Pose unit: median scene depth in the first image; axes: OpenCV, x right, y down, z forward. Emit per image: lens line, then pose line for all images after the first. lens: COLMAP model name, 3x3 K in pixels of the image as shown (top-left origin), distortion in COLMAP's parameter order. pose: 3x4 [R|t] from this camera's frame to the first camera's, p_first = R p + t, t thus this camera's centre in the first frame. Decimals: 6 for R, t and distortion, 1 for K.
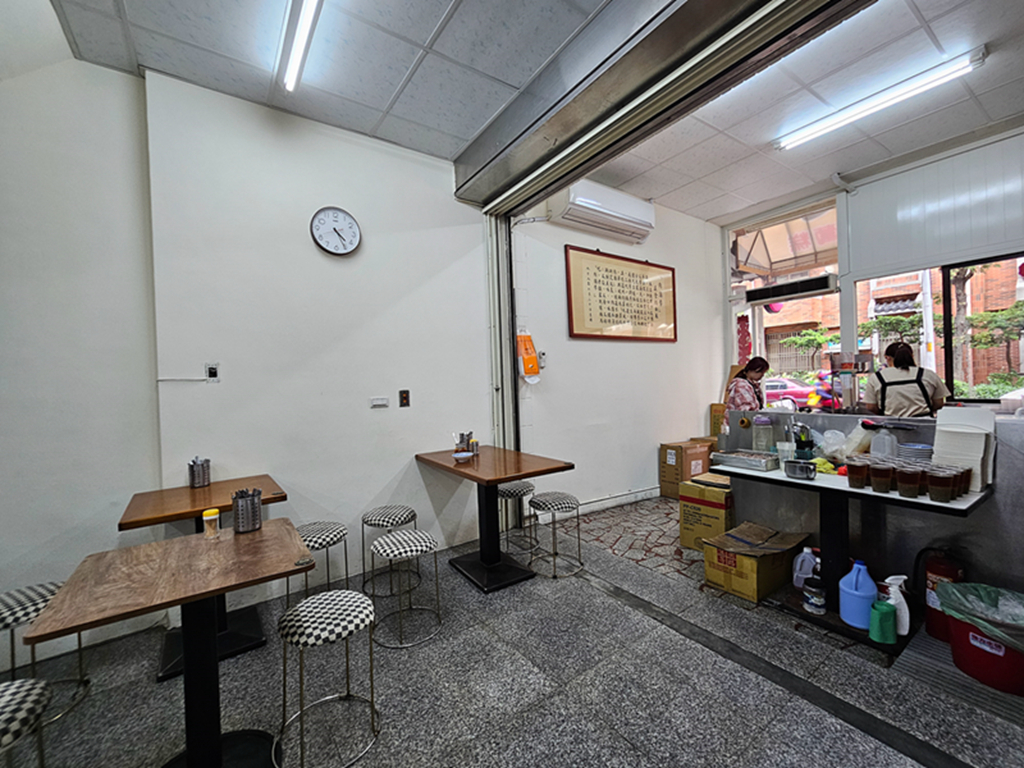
lens RADIAL K [[424.3, 0, 512.0], [0, 424.3, 384.0], [0, 0, 1]] dist [-0.000716, -0.000054]
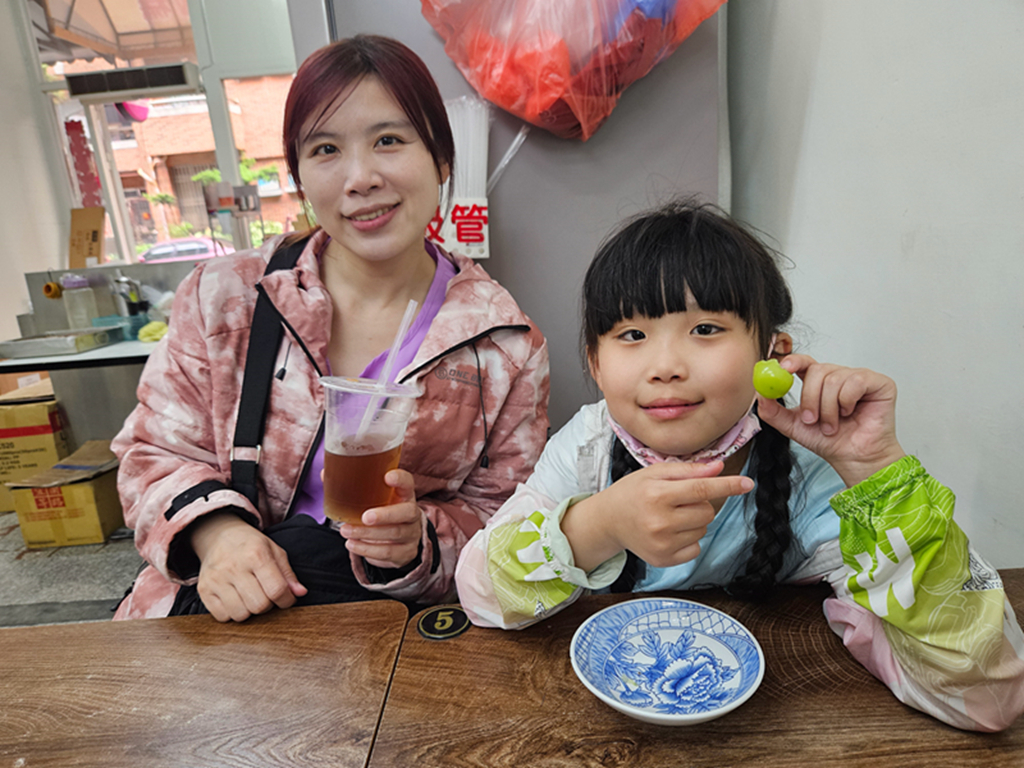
lens RADIAL K [[704.3, 0, 512.0], [0, 704.3, 384.0], [0, 0, 1]] dist [0.000643, -0.000343]
pose [[0.568140, -0.221701, 0.792506, 0.075448], [0.072655, 0.972780, 0.220046, 0.044649], [-0.819719, -0.067438, 0.568782, -0.144228]]
